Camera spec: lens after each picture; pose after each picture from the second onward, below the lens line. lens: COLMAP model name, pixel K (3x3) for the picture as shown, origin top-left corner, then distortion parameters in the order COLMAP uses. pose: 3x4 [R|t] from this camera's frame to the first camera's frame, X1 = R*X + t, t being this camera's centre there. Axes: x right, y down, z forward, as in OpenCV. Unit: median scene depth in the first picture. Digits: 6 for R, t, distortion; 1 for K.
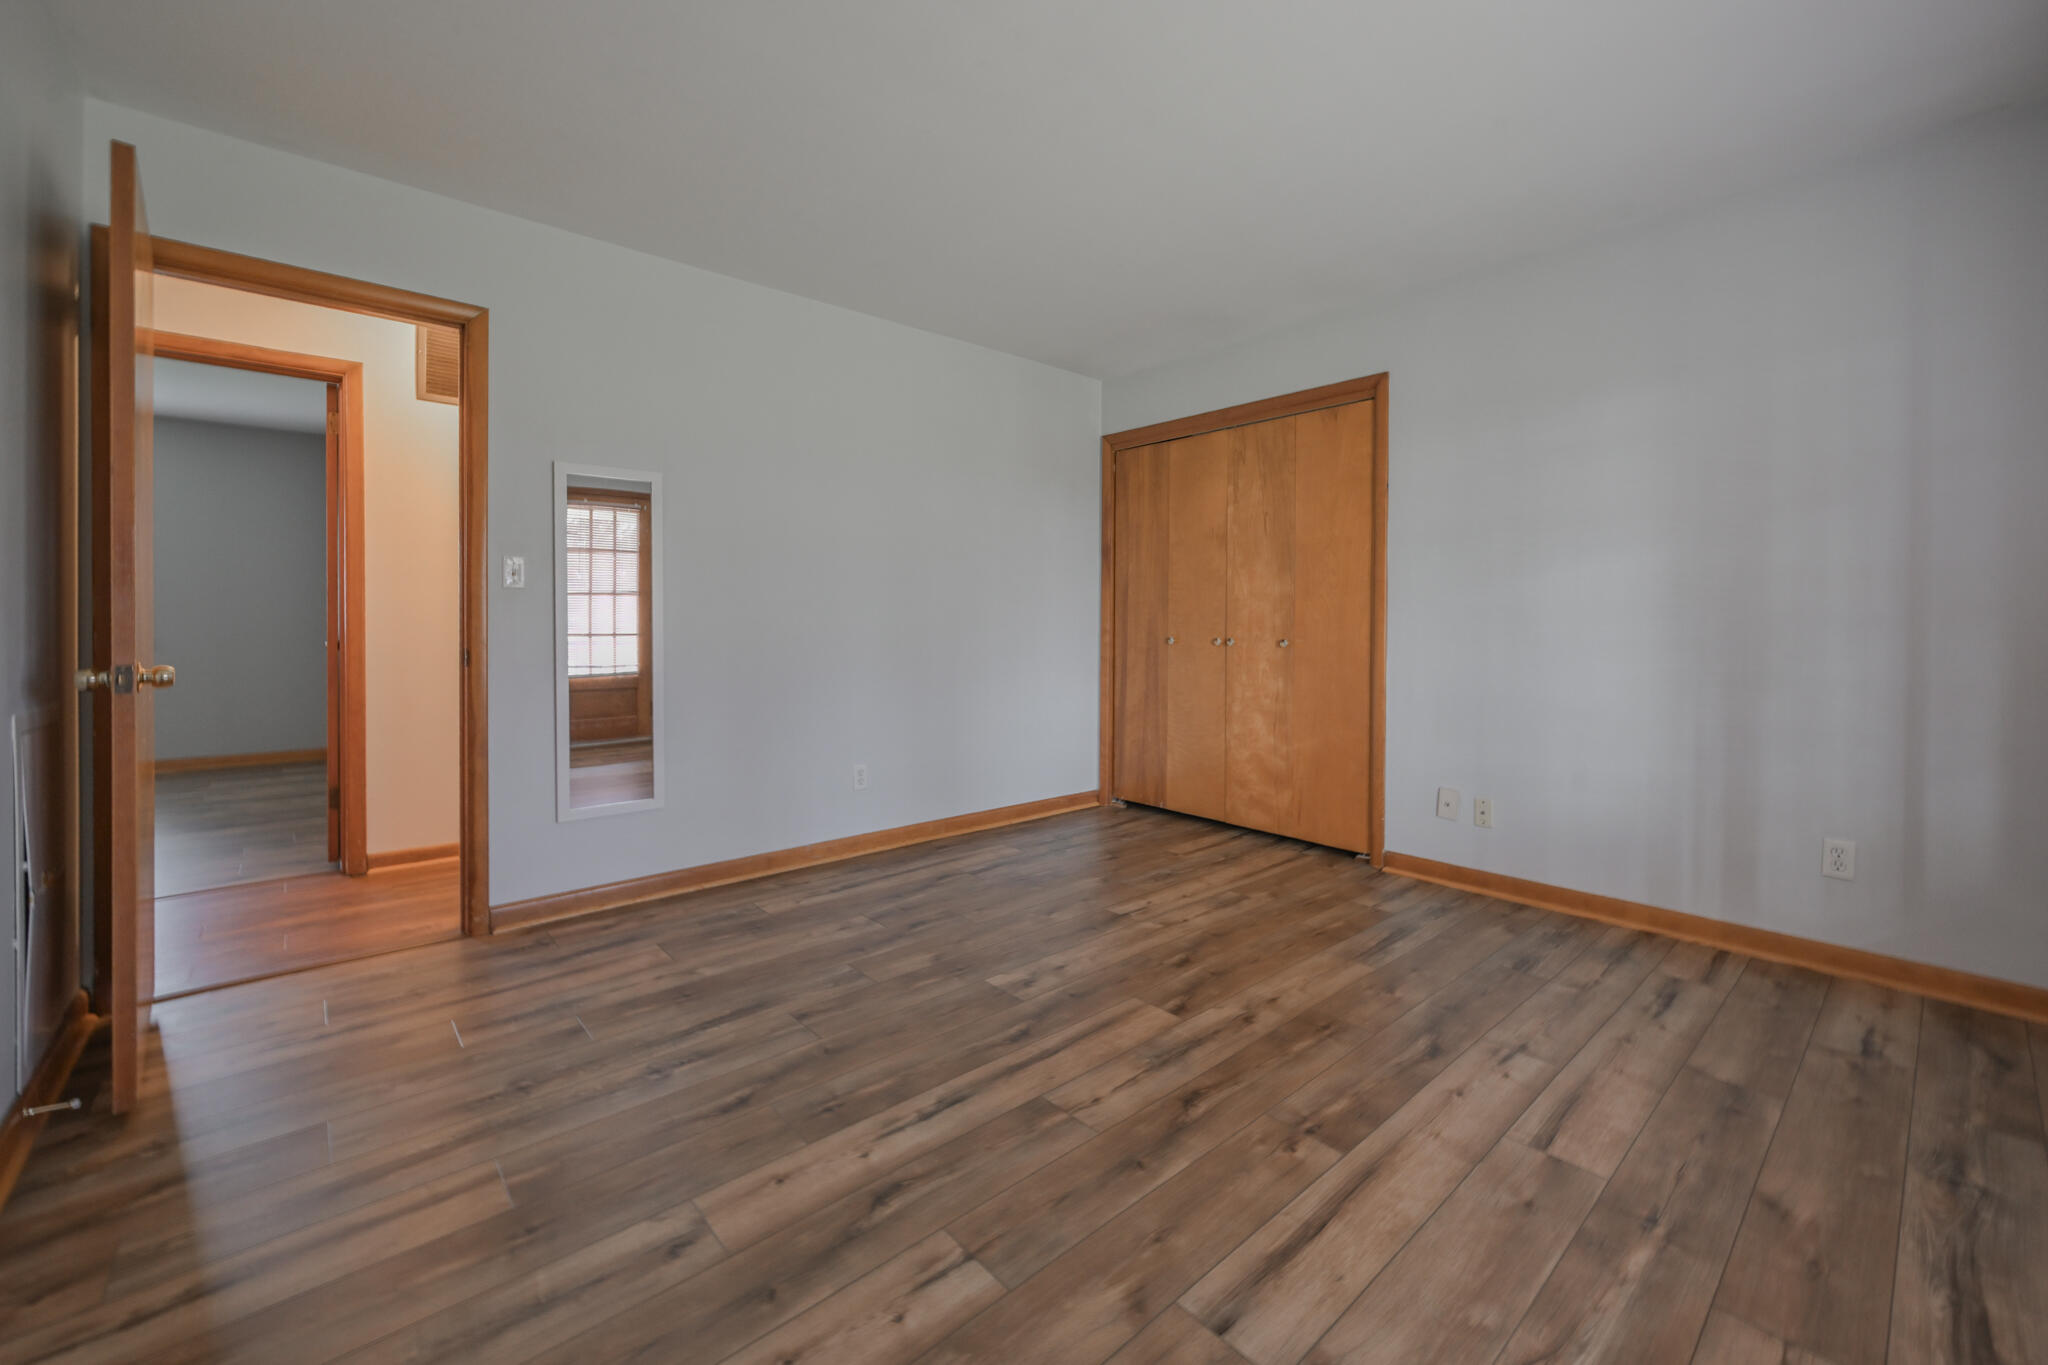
lens RADIAL K [[827.4, 0, 1028.7], [0, 827.4, 629.7], [0, 0, 1]] dist [-0.001395, 0.000399]
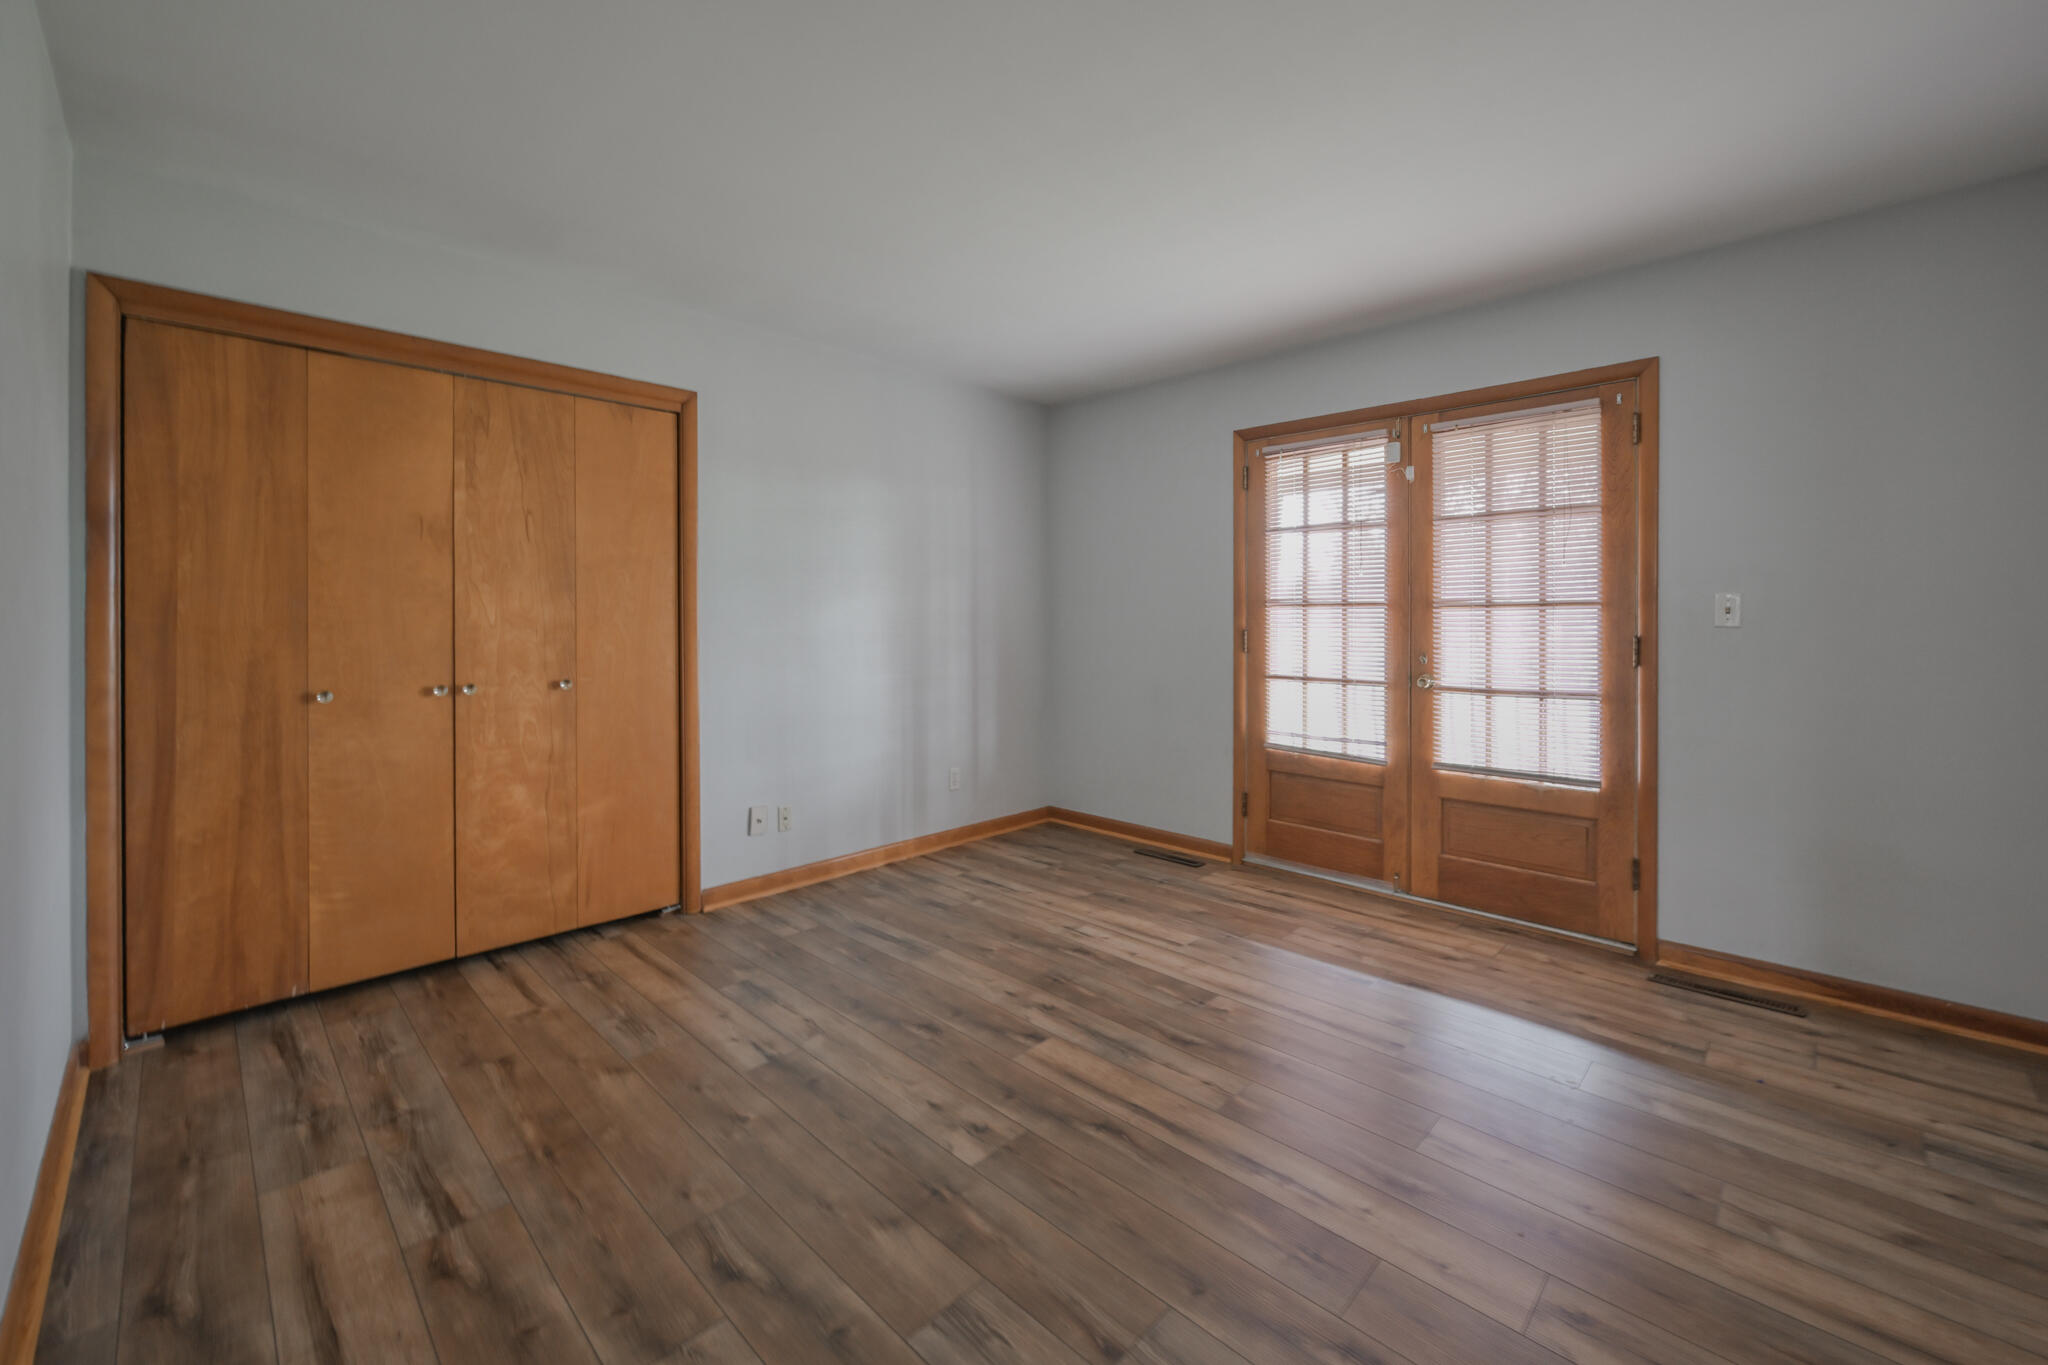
lens RADIAL K [[827.4, 0, 1022.7], [0, 827.4, 611.5], [0, 0, 1]] dist [-0.001395, 0.000399]
pose [[-0.072336, 0.003786, 0.997373, -0.702356], [0.009900, 0.999946, -0.003078, -0.063520], [-0.997331, 0.009651, -0.072370, 0.879513]]
